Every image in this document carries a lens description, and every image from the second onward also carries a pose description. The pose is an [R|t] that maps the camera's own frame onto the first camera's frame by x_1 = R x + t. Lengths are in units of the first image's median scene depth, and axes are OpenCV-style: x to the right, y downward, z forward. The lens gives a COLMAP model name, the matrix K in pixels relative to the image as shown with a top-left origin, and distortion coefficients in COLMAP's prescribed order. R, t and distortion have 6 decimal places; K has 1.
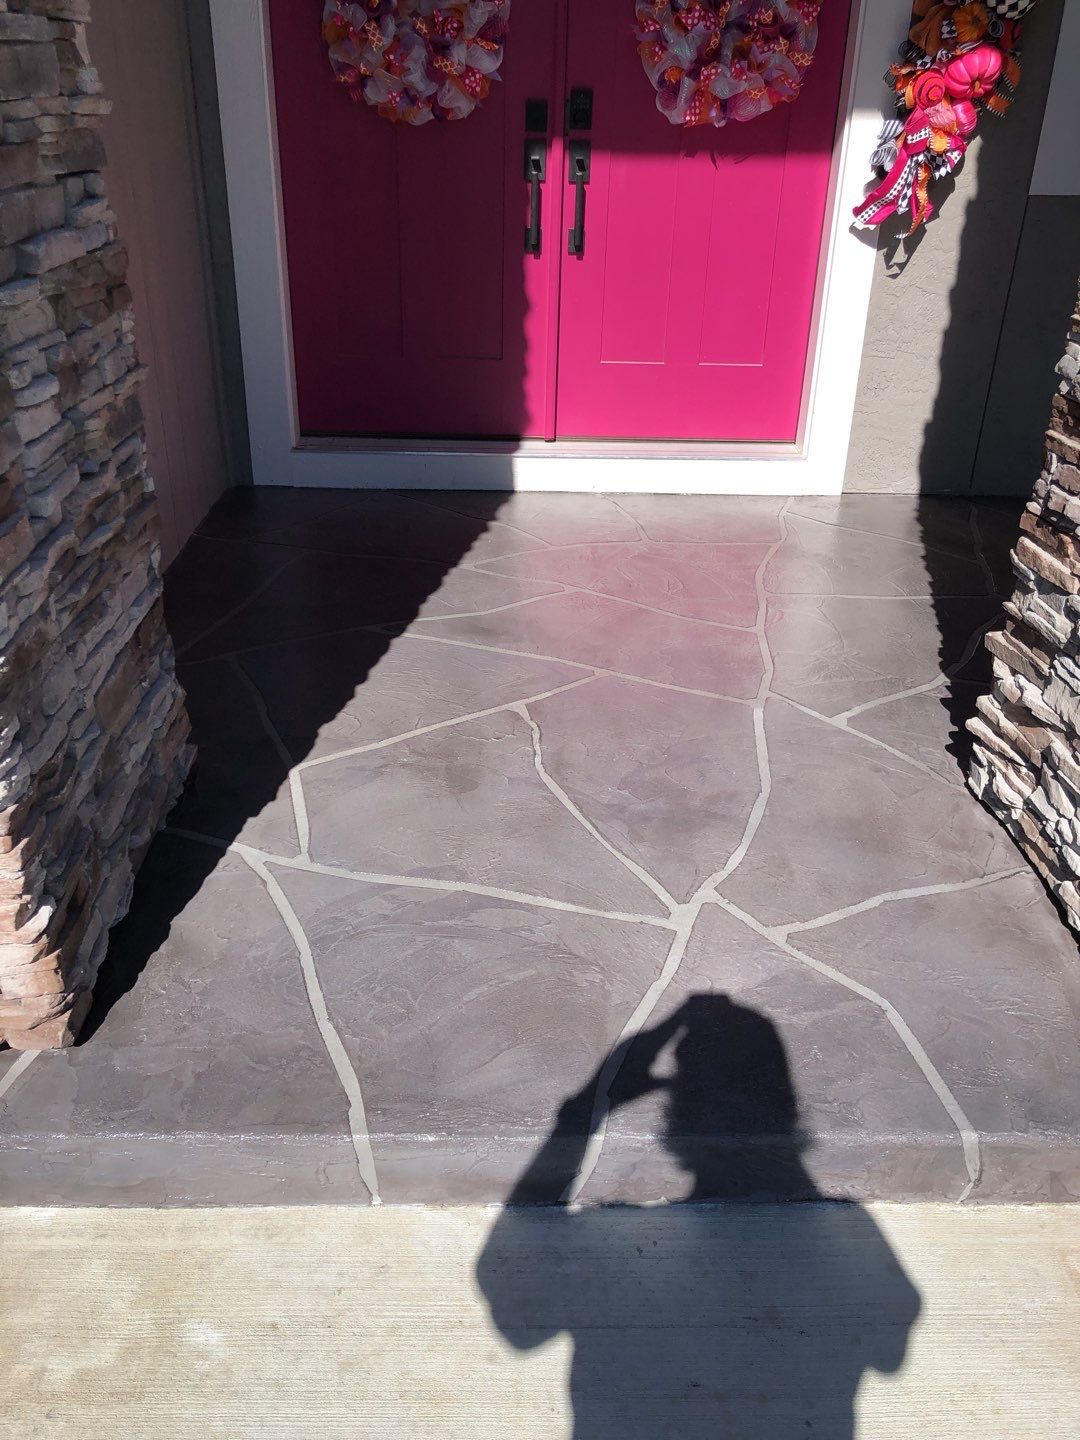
lens RADIAL K [[1171.2, 0, 539.6], [0, 1171.2, 690.4], [0, 0, 1]] dist [0.021884, 0.004293]
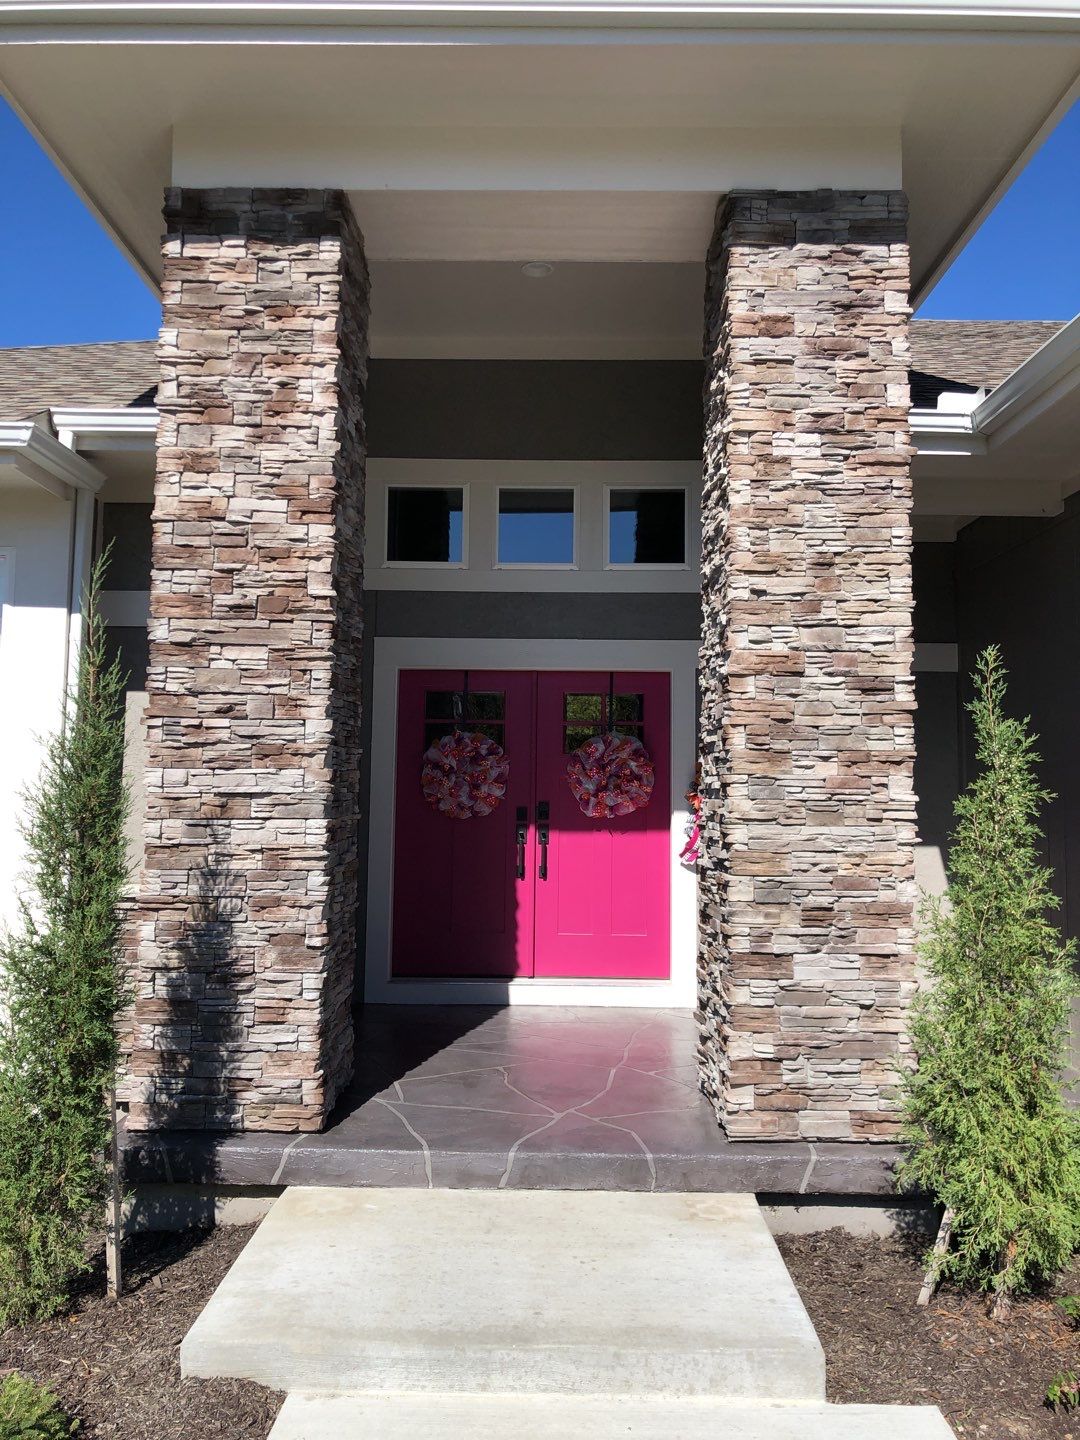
lens RADIAL K [[1176.7, 0, 539.6], [0, 1176.7, 688.4], [0, 0, 1]] dist [0.027695, -0.002389]
pose [[0.999385, -0.015064, -0.031652, 0.103835], [-0.003902, 0.849529, -0.527528, 0.436887], [0.034836, 0.527327, 0.848948, -0.916118]]
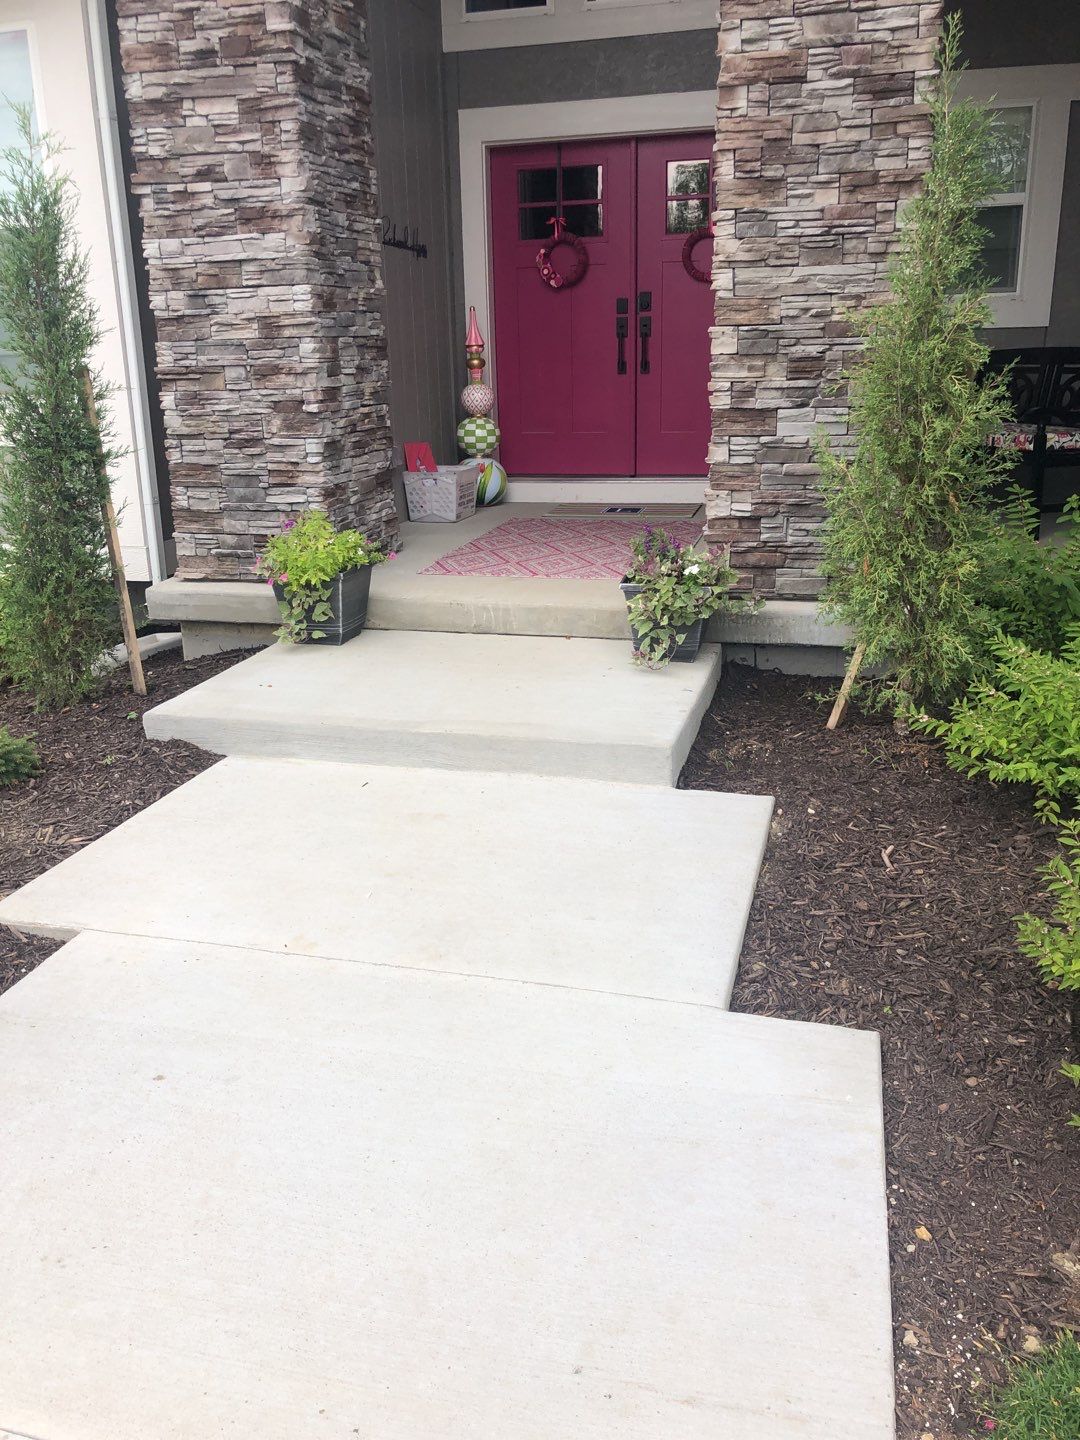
lens RADIAL K [[1182.7, 0, 542.0], [0, 1182.7, 698.9], [0, 0, 1]] dist [0.005714, 0.004030]
pose [[0.960961, 0.035091, -0.274449, 0.471273], [-0.082950, 0.982837, -0.164777, 0.524341], [0.263957, 0.181110, 0.947378, -0.824516]]
